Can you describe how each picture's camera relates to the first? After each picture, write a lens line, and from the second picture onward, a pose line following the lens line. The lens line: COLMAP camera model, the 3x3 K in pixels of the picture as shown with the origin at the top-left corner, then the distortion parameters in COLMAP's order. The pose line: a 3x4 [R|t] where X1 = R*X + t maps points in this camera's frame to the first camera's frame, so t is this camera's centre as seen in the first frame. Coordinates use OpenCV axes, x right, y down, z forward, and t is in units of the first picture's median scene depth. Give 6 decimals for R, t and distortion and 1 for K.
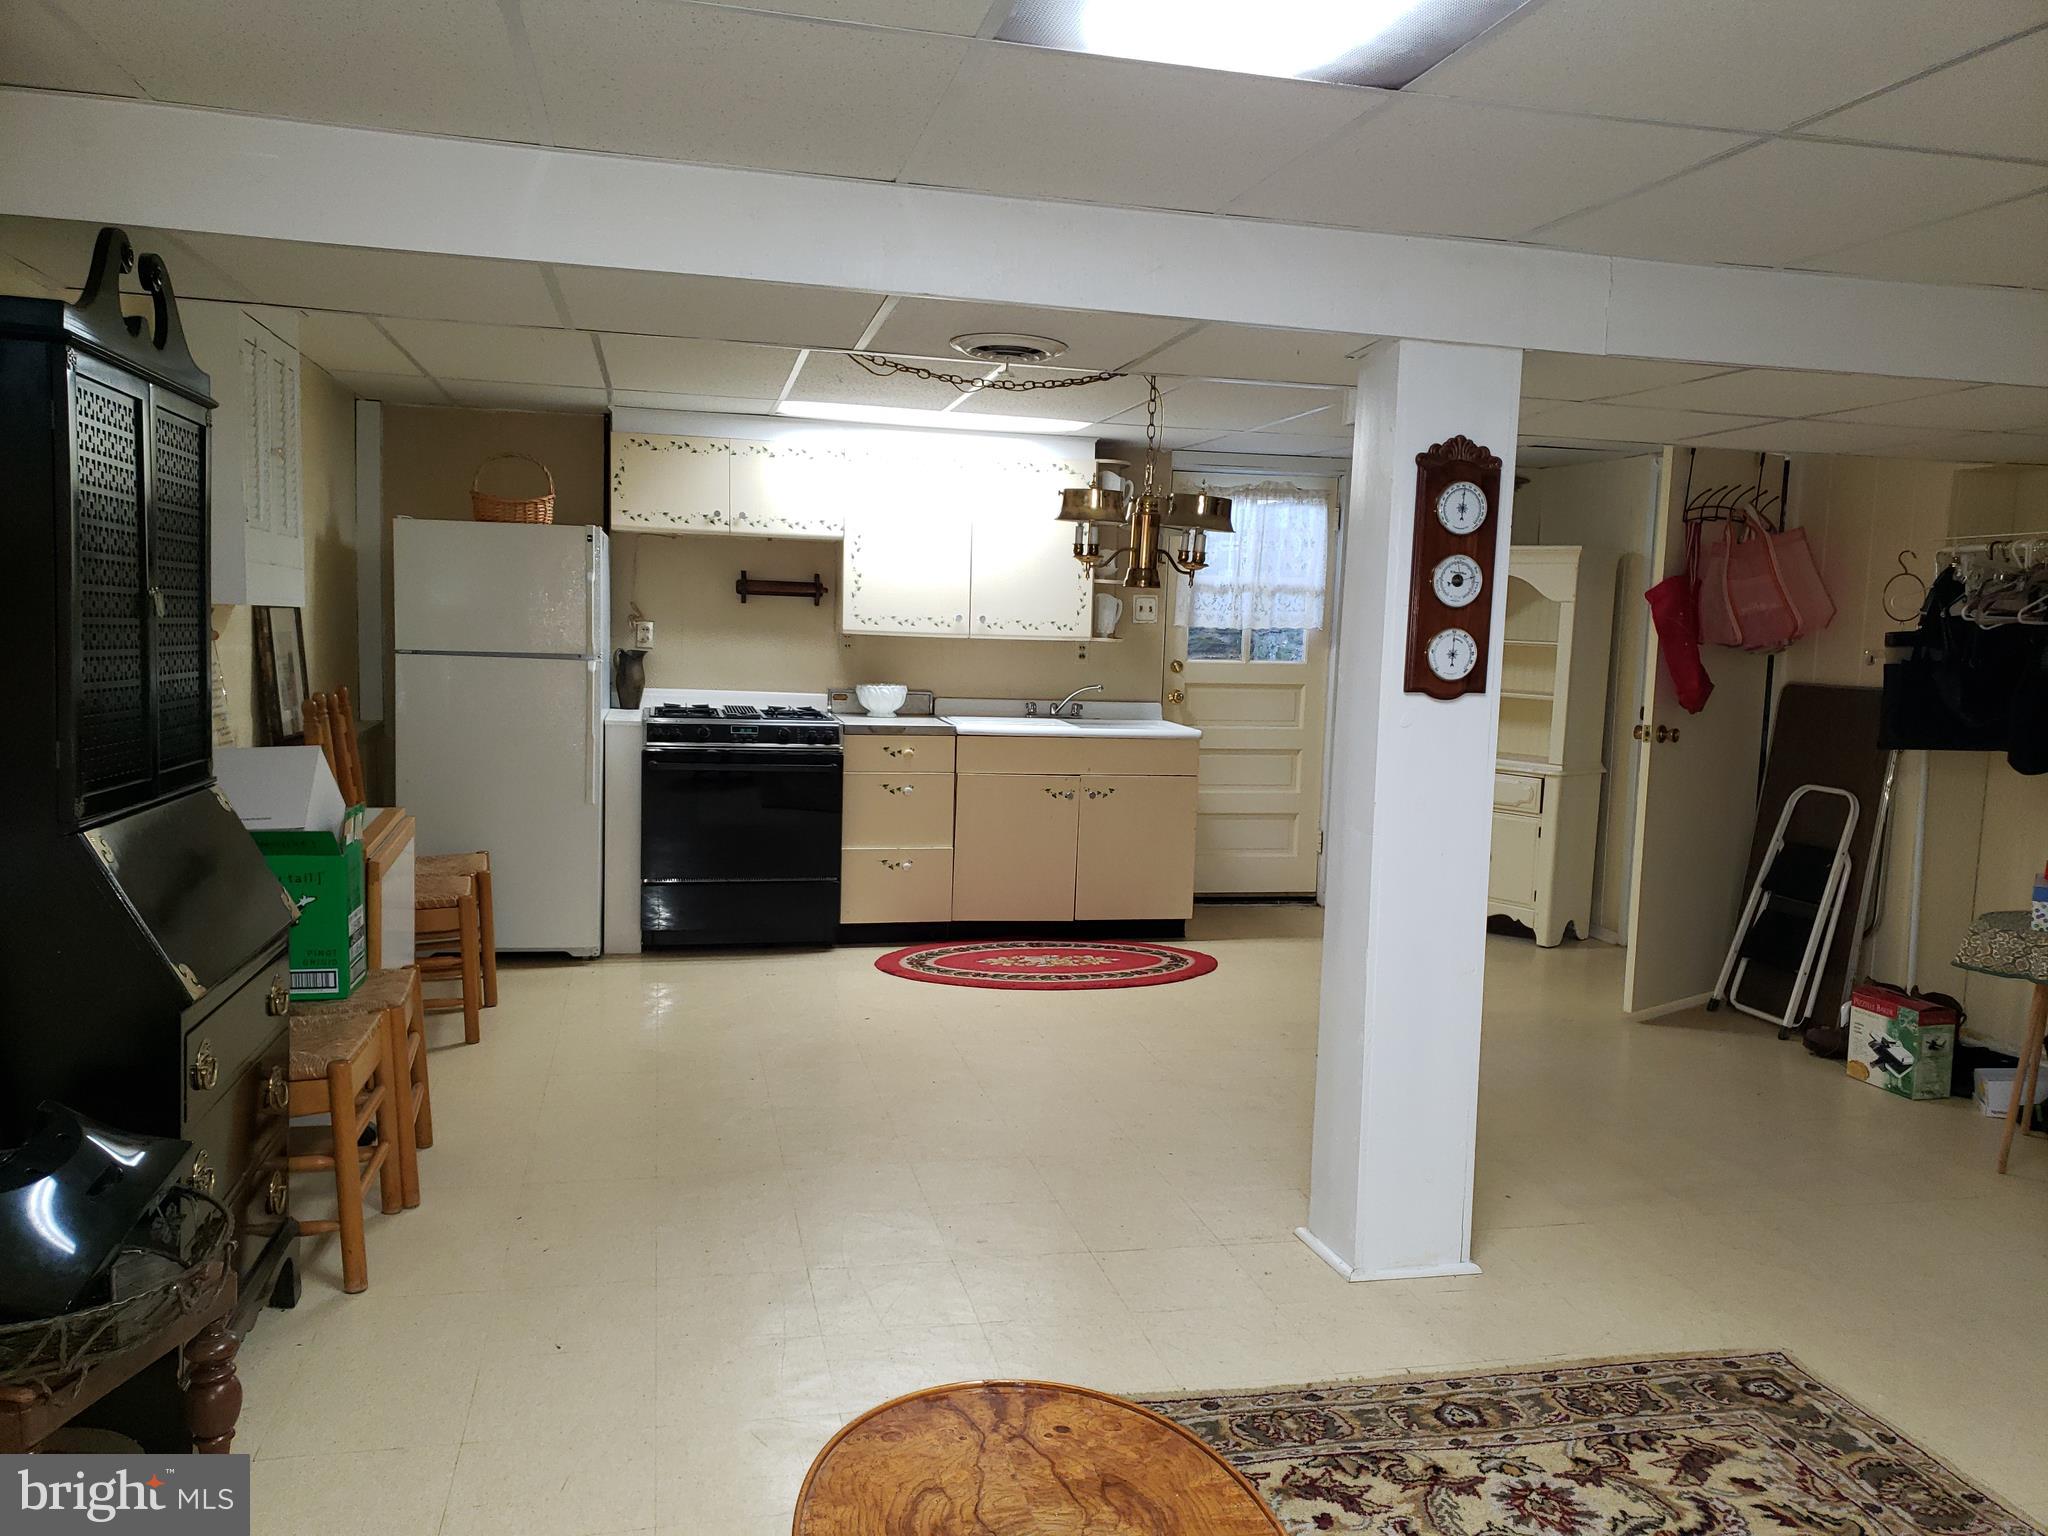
lens RADIAL K [[1566.7, 0, 1024.0], [0, 1566.7, 768.0], [0, 0, 1]] dist [0.012384, -0.003618]
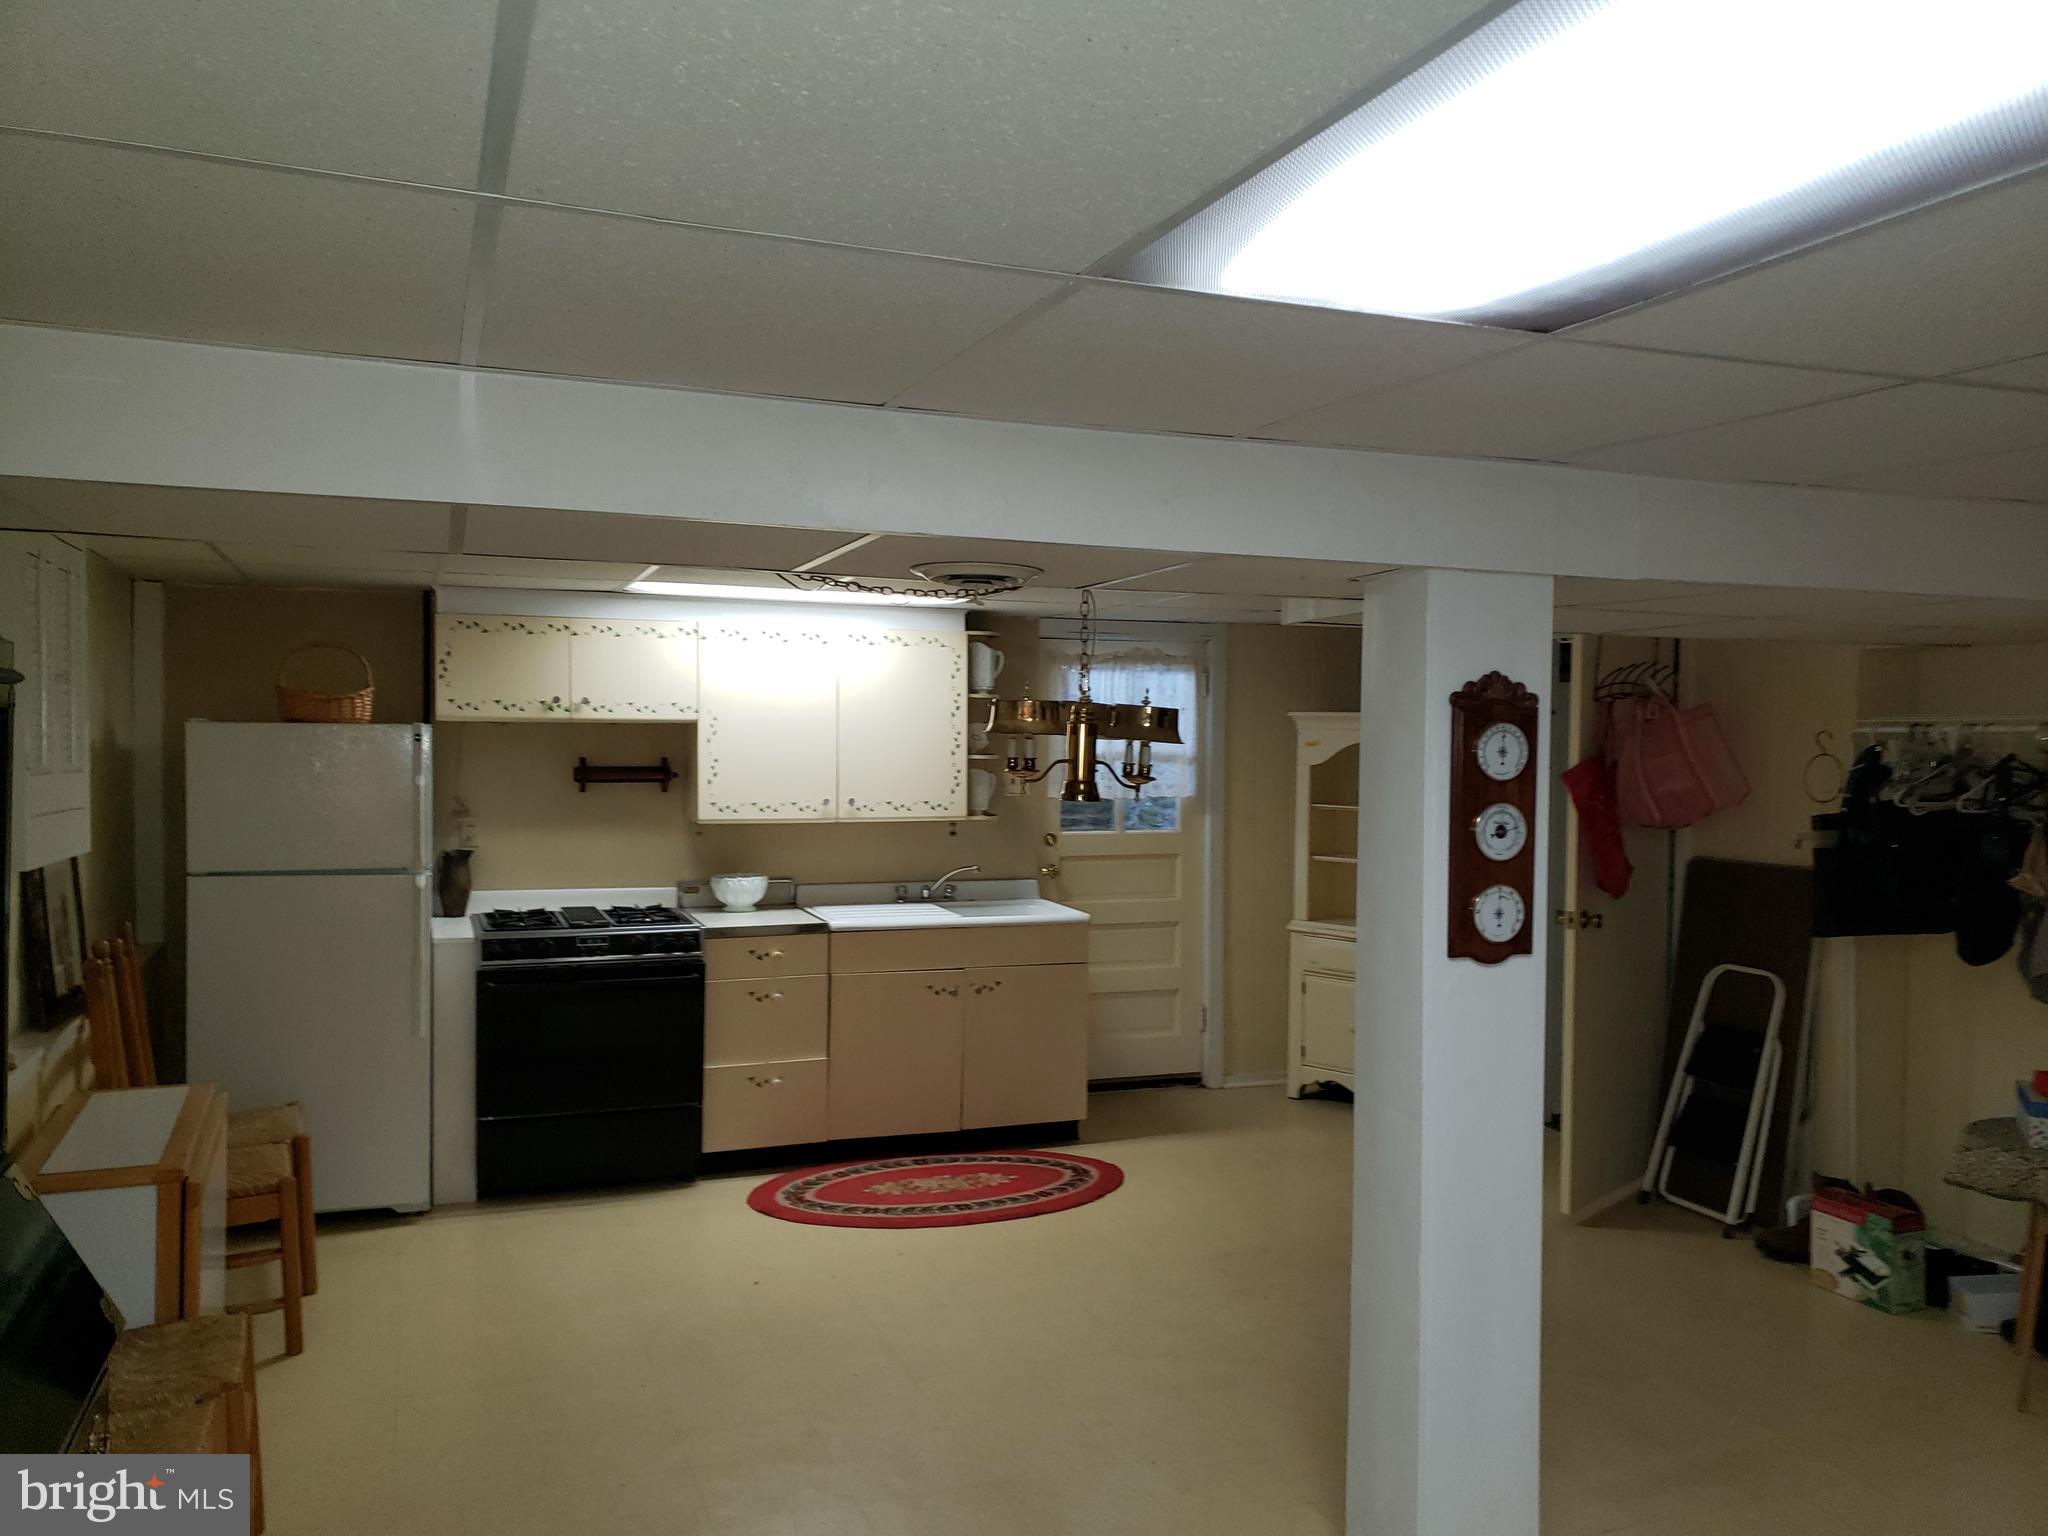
lens RADIAL K [[1563.5, 0, 992.8], [0, 1563.5, 764.6], [0, 0, 1]] dist [0.008247, 0.001407]
pose [[0.991195, -0.026201, 0.129793, -0.075103], [0.035162, 0.997117, -0.067238, -0.064608], [-0.127658, 0.071209, 0.989259, 0.090993]]
